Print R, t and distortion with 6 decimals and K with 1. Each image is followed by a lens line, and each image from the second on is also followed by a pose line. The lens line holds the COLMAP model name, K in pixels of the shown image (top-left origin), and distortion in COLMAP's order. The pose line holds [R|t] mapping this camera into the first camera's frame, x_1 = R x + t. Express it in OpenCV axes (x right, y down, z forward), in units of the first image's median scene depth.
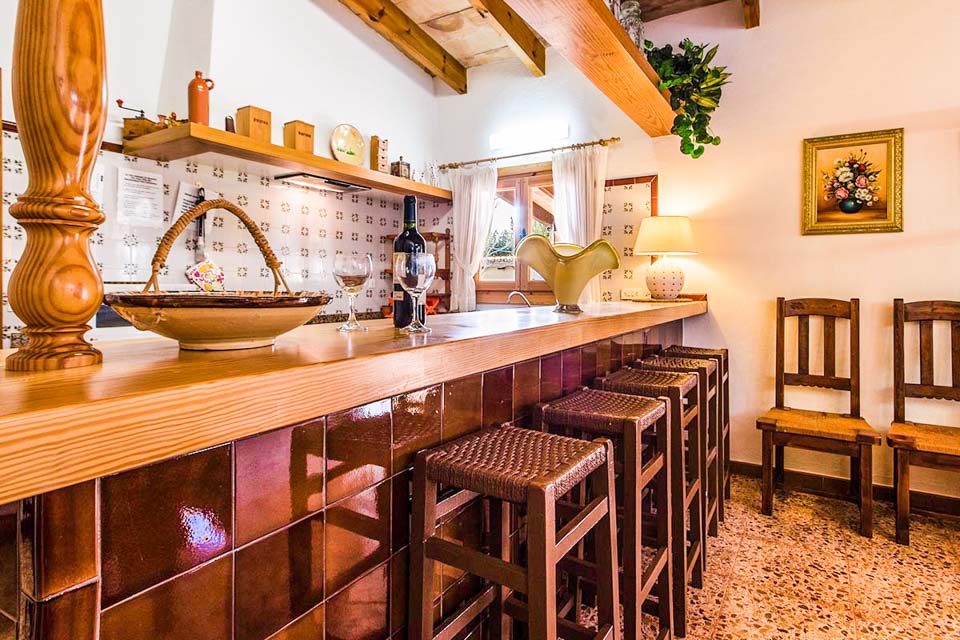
lens RADIAL K [[502.3, 0, 516.2], [0, 502.3, 288.3], [0, 0, 1]] dist [-0.003168, -0.000134]
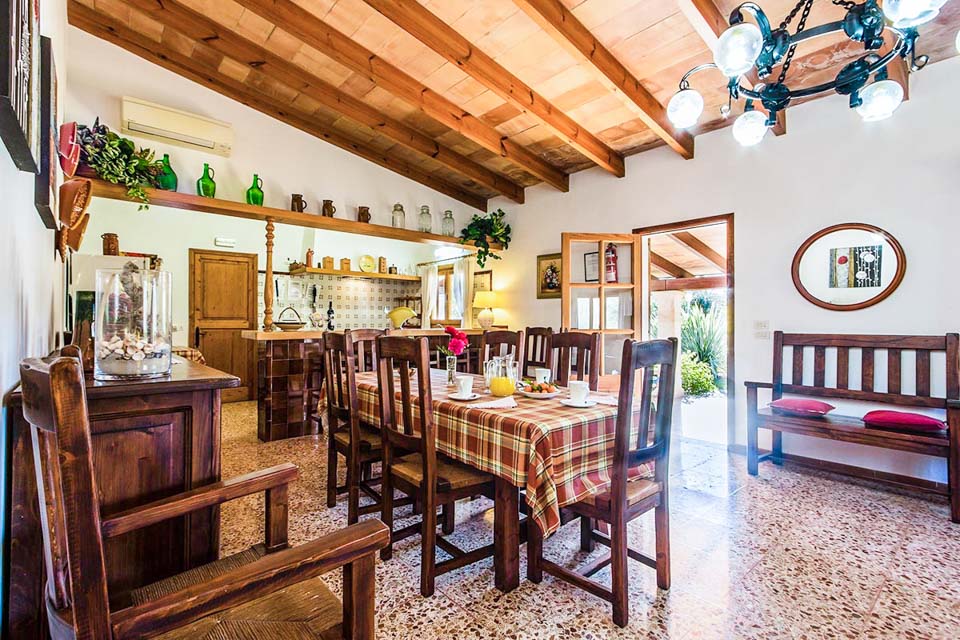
lens RADIAL K [[454.4, 0, 451.6], [0, 454.4, 316.2], [0, 0, 1]] dist [0.020327, 0.000935]
pose [[0.927719, -0.001512, -0.373277, 0.918314], [-0.005483, 0.999829, -0.017678, 0.006676], [0.373239, 0.018447, 0.927552, -0.938973]]
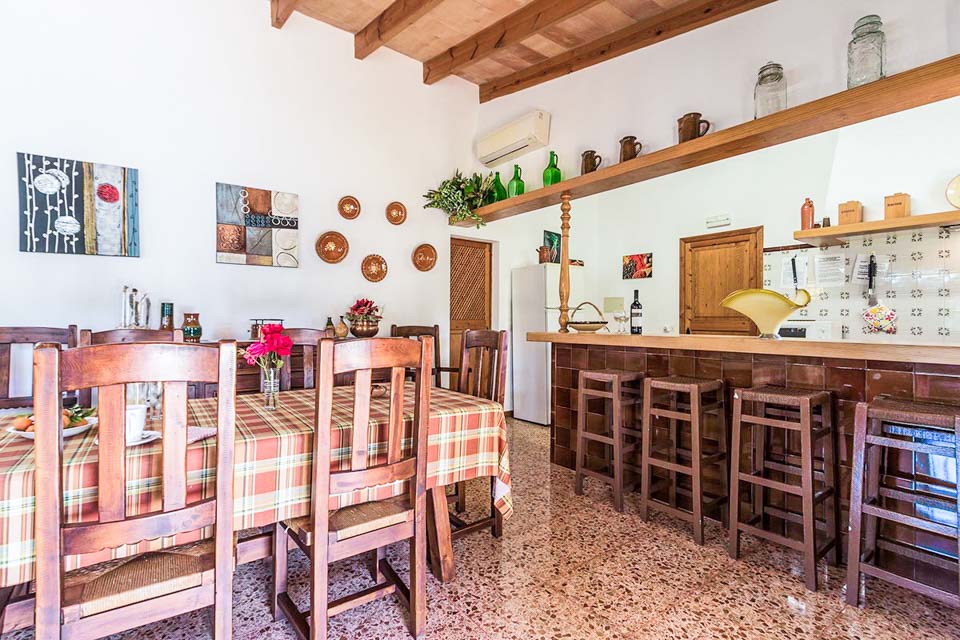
lens RADIAL K [[454.4, 0, 451.6], [0, 454.4, 316.2], [0, 0, 1]] dist [0.020327, 0.000935]
pose [[-0.415315, -0.014067, -0.909569, 1.046953], [-0.015932, 0.999840, -0.008188, 0.004737], [0.909538, 0.011091, -0.415473, 0.441523]]
